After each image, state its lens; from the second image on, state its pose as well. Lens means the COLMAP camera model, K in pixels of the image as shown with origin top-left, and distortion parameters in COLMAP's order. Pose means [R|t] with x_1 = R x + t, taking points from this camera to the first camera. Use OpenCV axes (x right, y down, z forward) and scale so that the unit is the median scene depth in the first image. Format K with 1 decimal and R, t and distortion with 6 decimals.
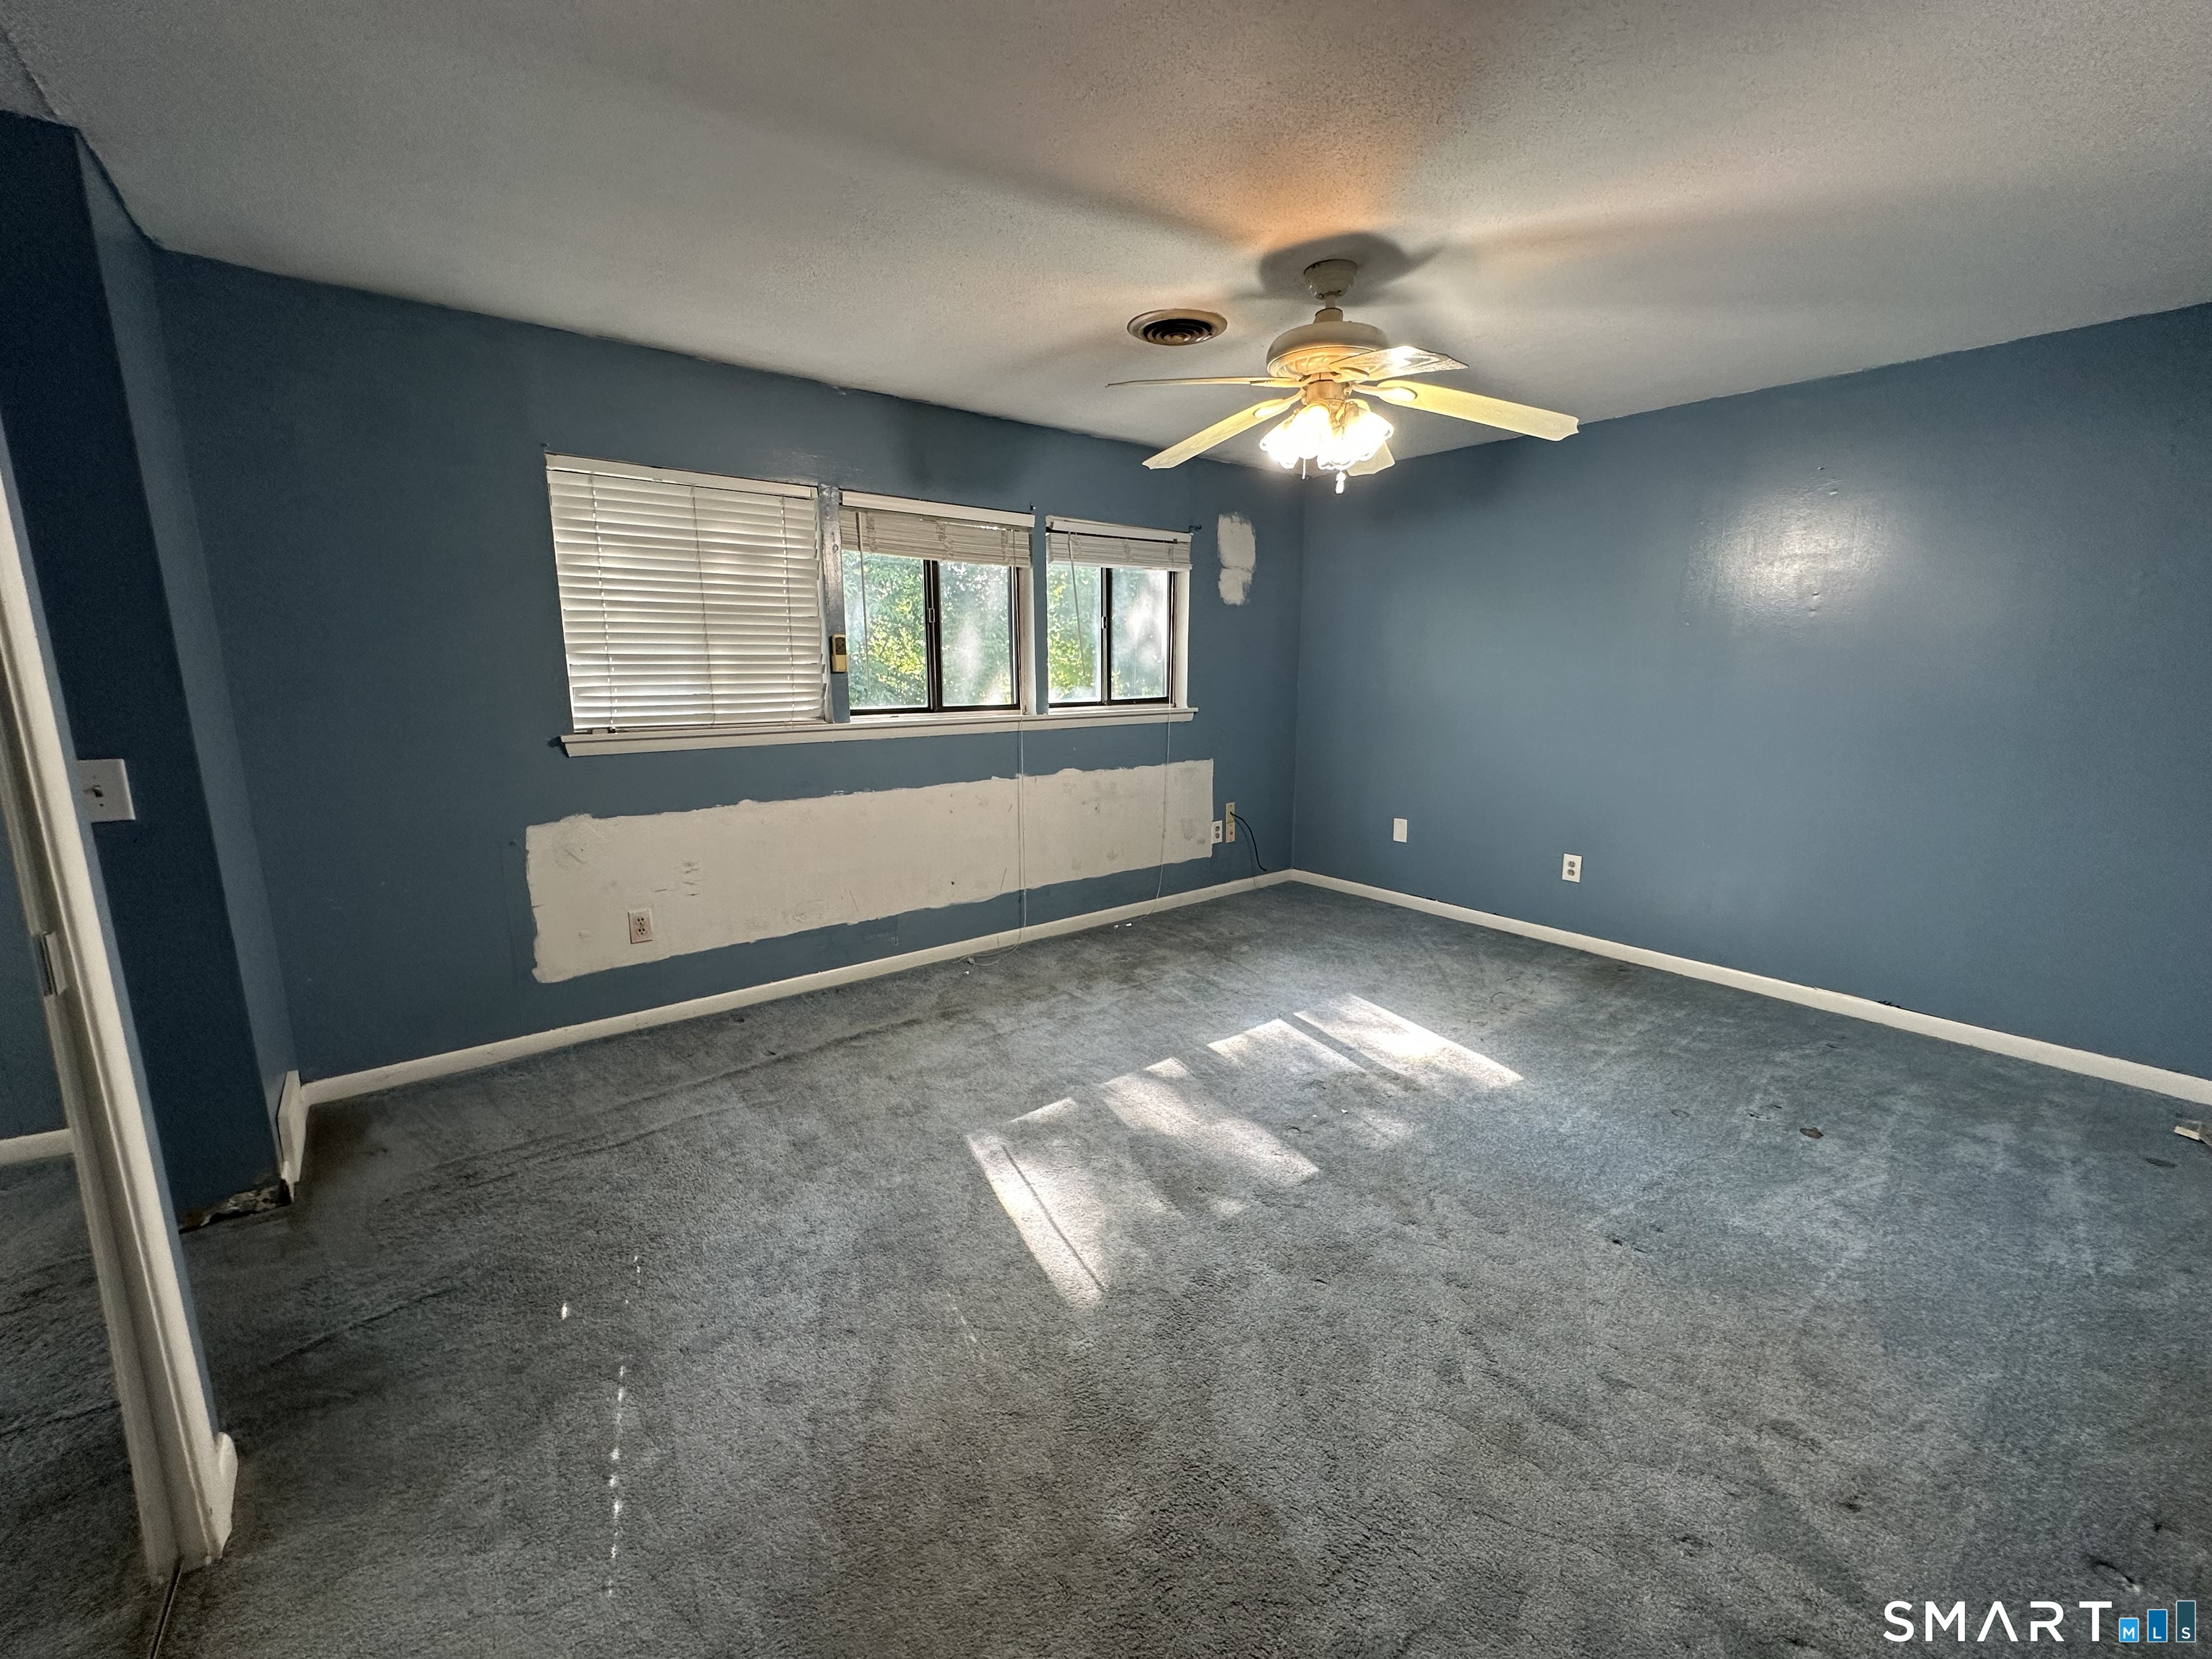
lens RADIAL K [[888.5, 0, 1104.6], [0, 888.5, 831.5], [0, 0, 1]] dist [0.000683, 0.000734]
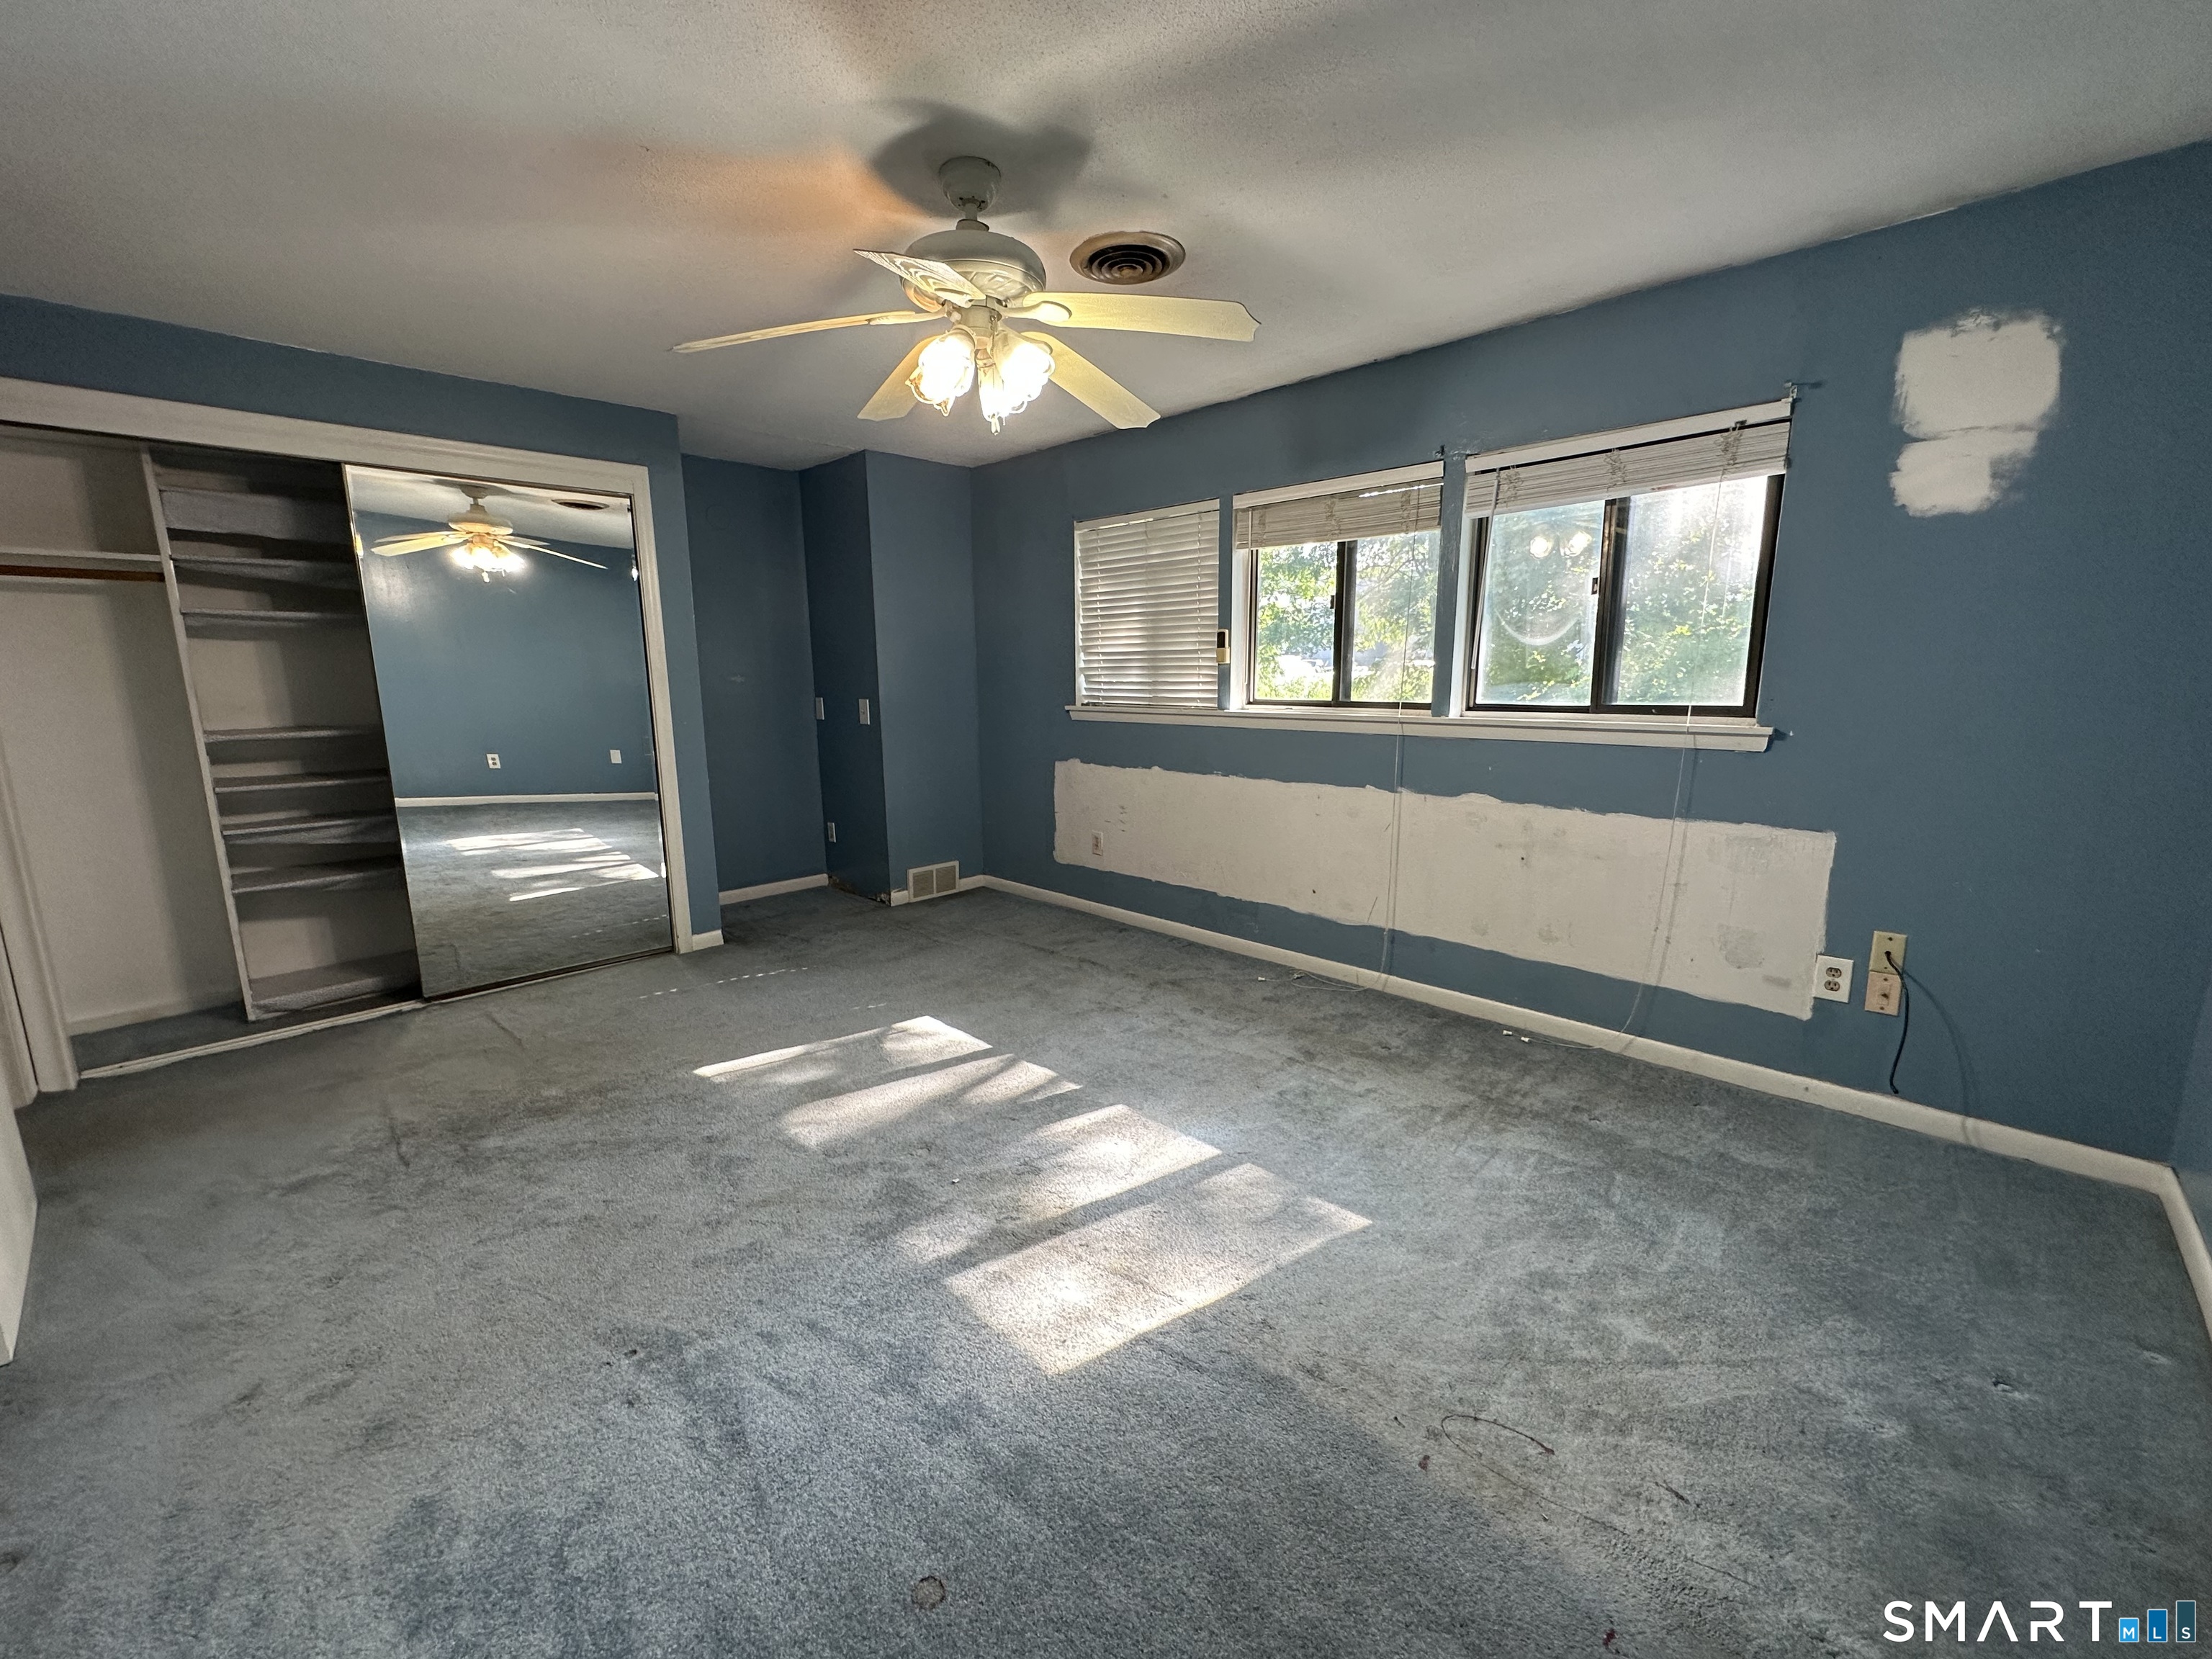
lens RADIAL K [[888.5, 0, 1106.7], [0, 888.5, 824.5], [0, 0, 1]] dist [0.000683, 0.000734]
pose [[0.122375, 0.166416, -0.978432, 0.675761], [-0.179904, 0.973230, 0.143030, -0.100318], [0.976042, 0.158521, 0.149038, 0.622156]]
